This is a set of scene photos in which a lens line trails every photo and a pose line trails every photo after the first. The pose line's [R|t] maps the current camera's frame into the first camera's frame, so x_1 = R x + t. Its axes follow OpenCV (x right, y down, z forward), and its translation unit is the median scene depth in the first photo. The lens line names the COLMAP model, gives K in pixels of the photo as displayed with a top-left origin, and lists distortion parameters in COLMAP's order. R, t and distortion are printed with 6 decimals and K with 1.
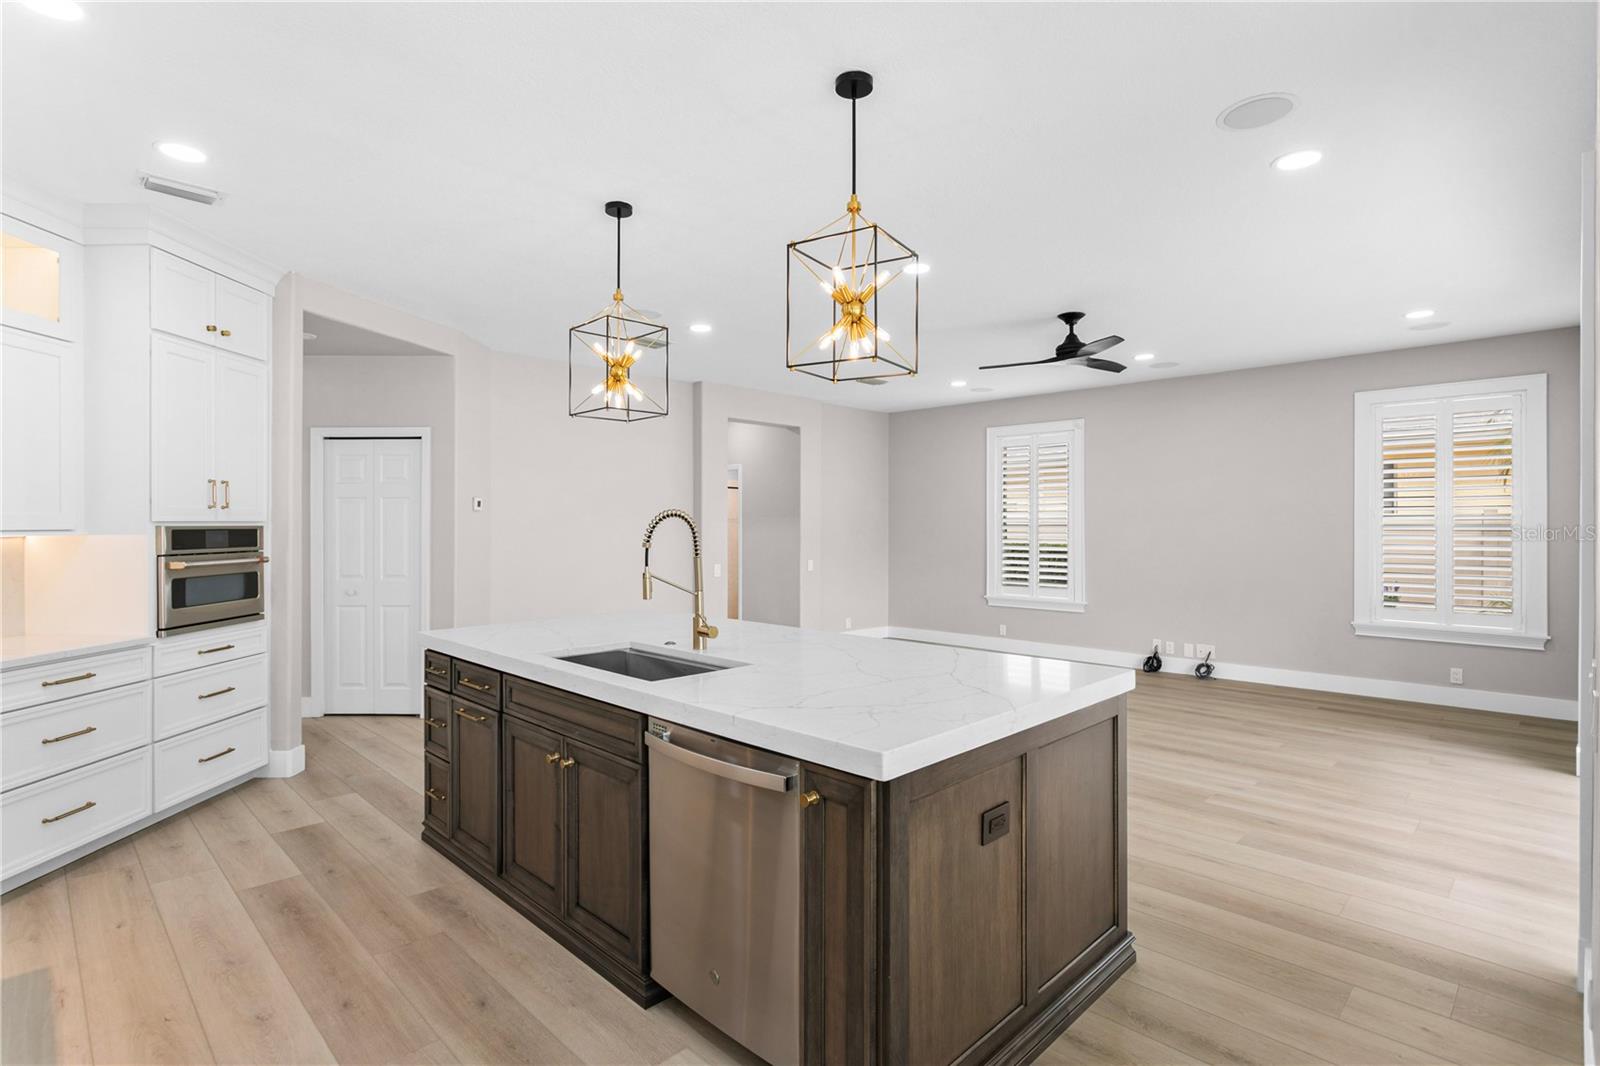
lens RADIAL K [[781.1, 0, 783.1], [0, 781.1, 524.9], [0, 0, 1]] dist [-0.002630, -0.000136]
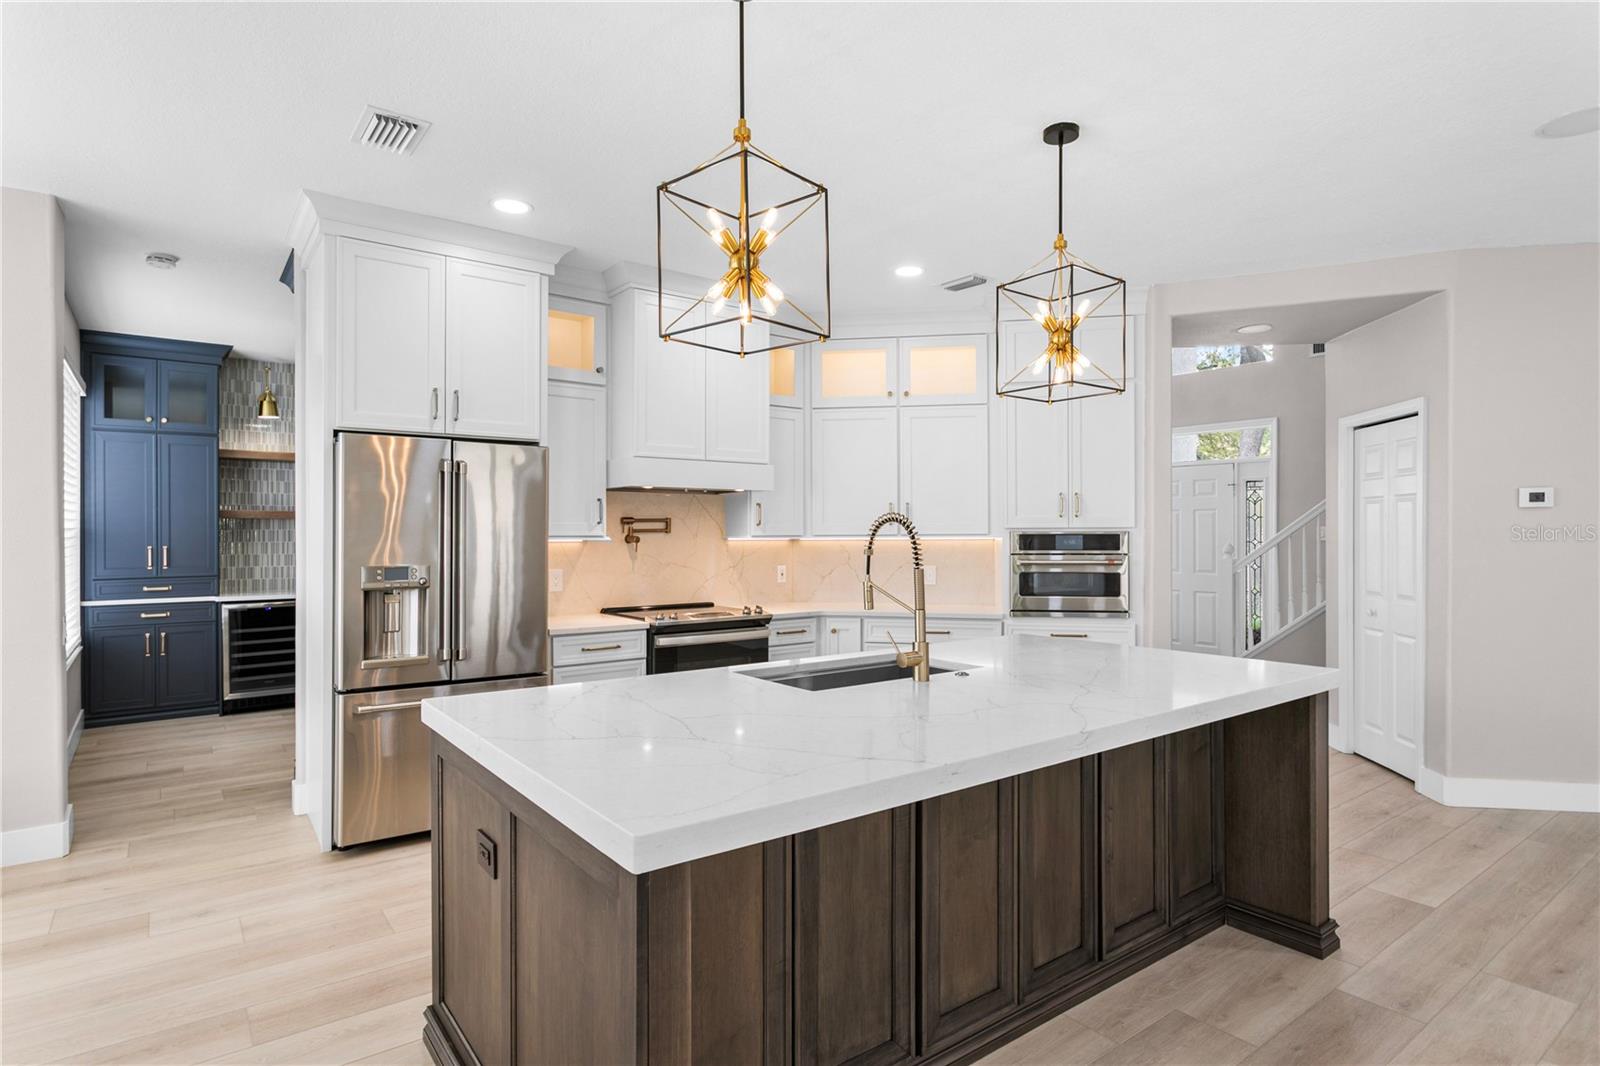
lens RADIAL K [[831.0, 0, 781.1], [0, 831.0, 529.0], [0, 0, 1]] dist [-0.018486, 0.001555]
pose [[-0.143623, -0.002202, -0.989630, 0.649360], [0.001141, 0.999996, -0.002391, 0.000345], [0.989632, -0.001473, -0.143620, 0.832796]]
